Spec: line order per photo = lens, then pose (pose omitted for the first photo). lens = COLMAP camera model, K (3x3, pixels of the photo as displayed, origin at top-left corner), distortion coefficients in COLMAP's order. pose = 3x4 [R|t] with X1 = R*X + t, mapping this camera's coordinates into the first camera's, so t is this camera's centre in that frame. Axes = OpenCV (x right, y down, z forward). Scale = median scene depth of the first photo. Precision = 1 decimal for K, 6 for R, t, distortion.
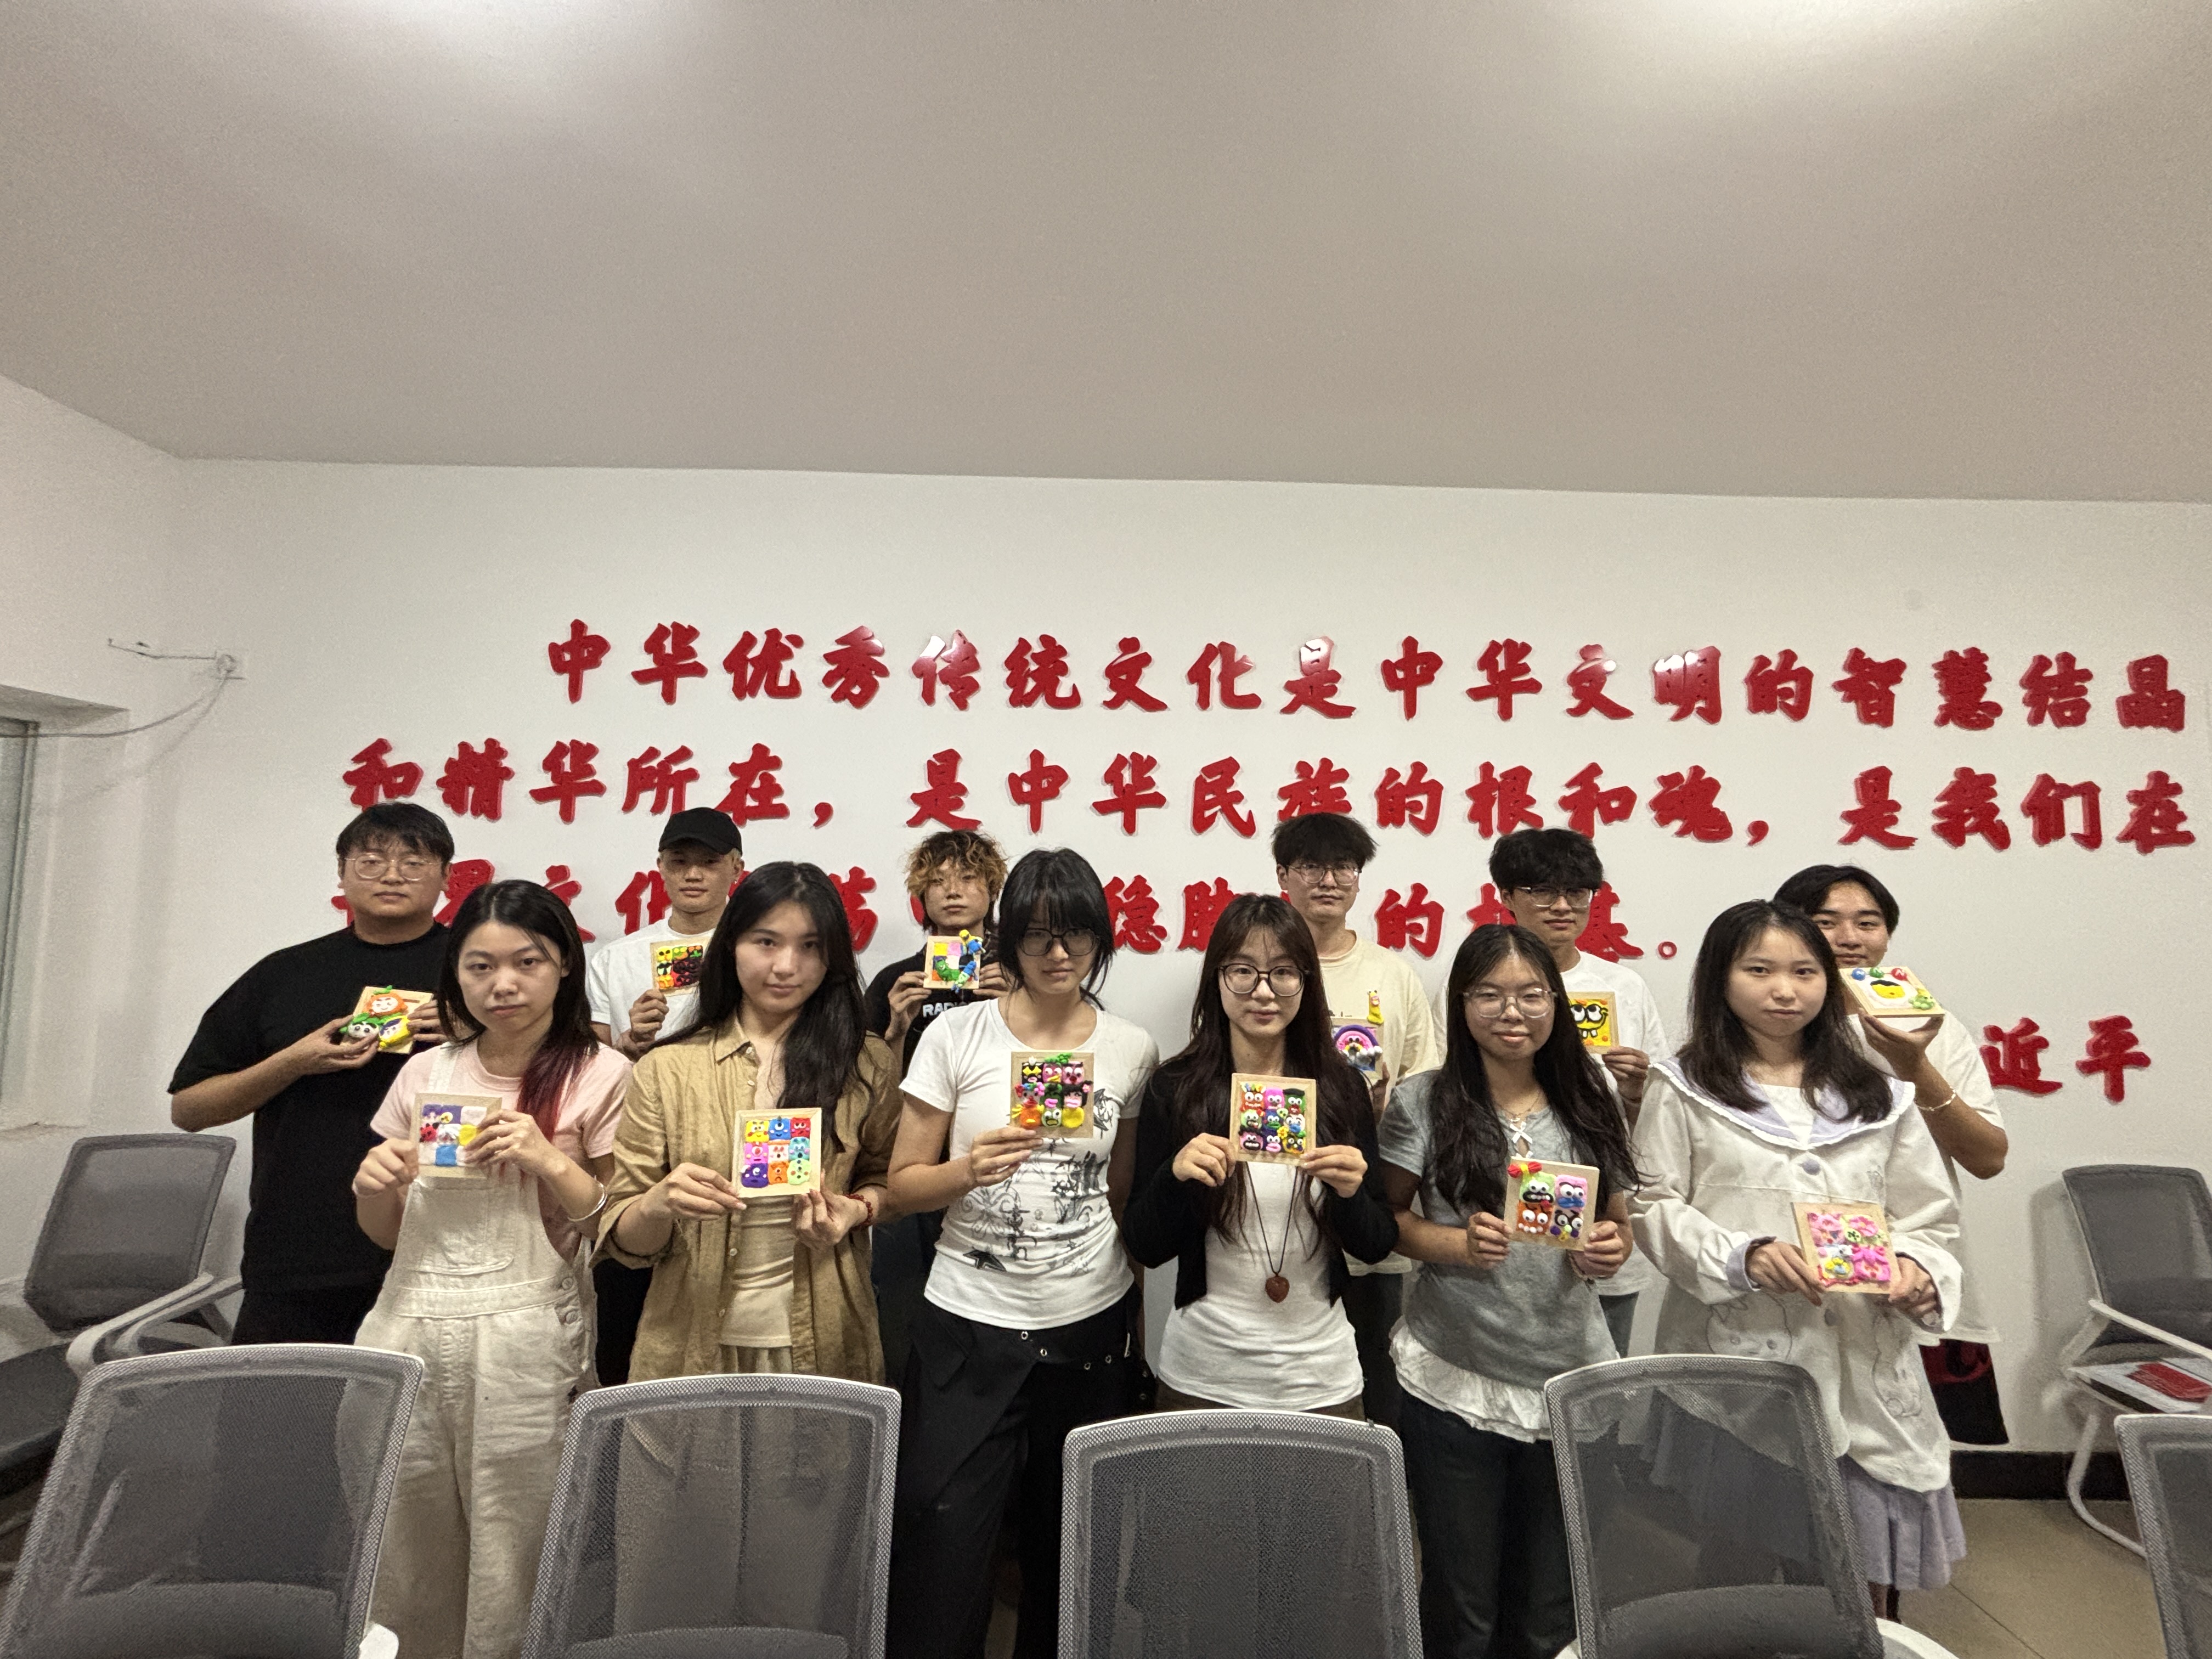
lens RADIAL K [[1168.2, 0, 1106.1], [0, 1168.2, 831.1], [0, 0, 1]] dist [0.025797, -0.001841]
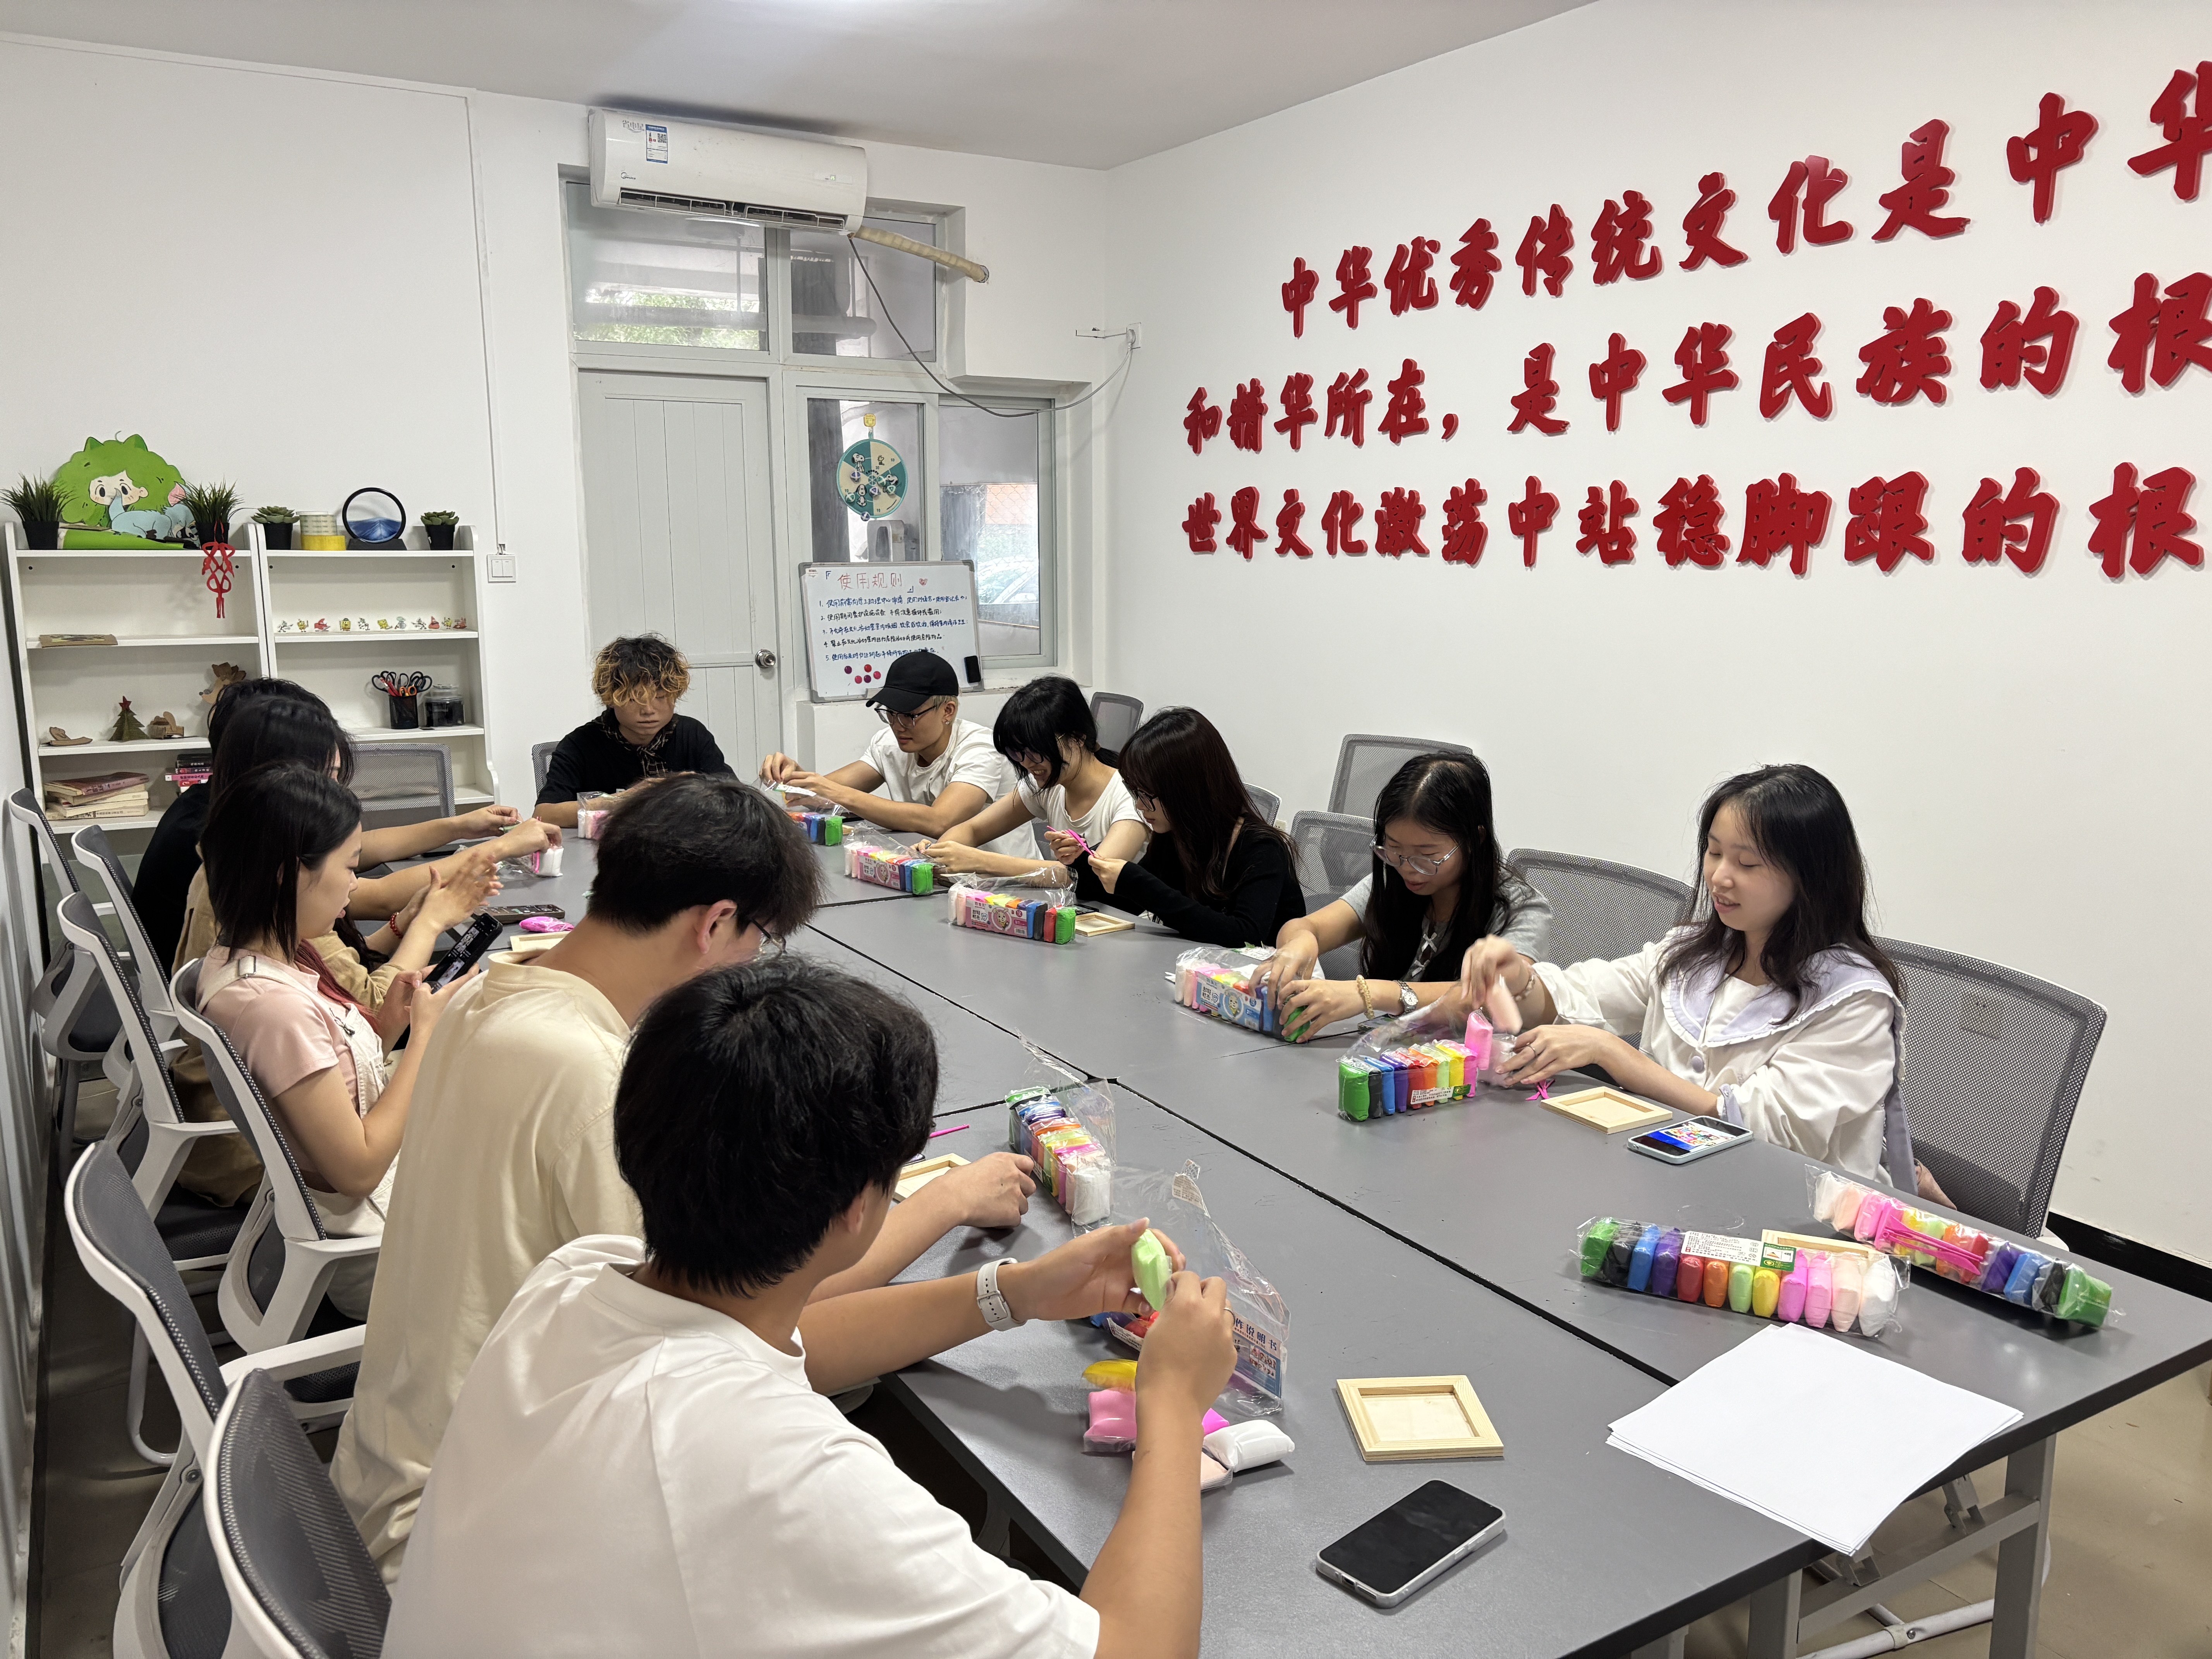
lens RADIAL K [[1667.7, 0, 1106.6], [0, 1667.7, 832.9], [0, 0, 1]] dist [0.010701, -0.018594]
pose [[0.515135, 0.135724, -0.846295, 0.843284], [0.072111, 0.977019, 0.200583, 0.017250], [0.854070, -0.164354, 0.493510, 0.001423]]
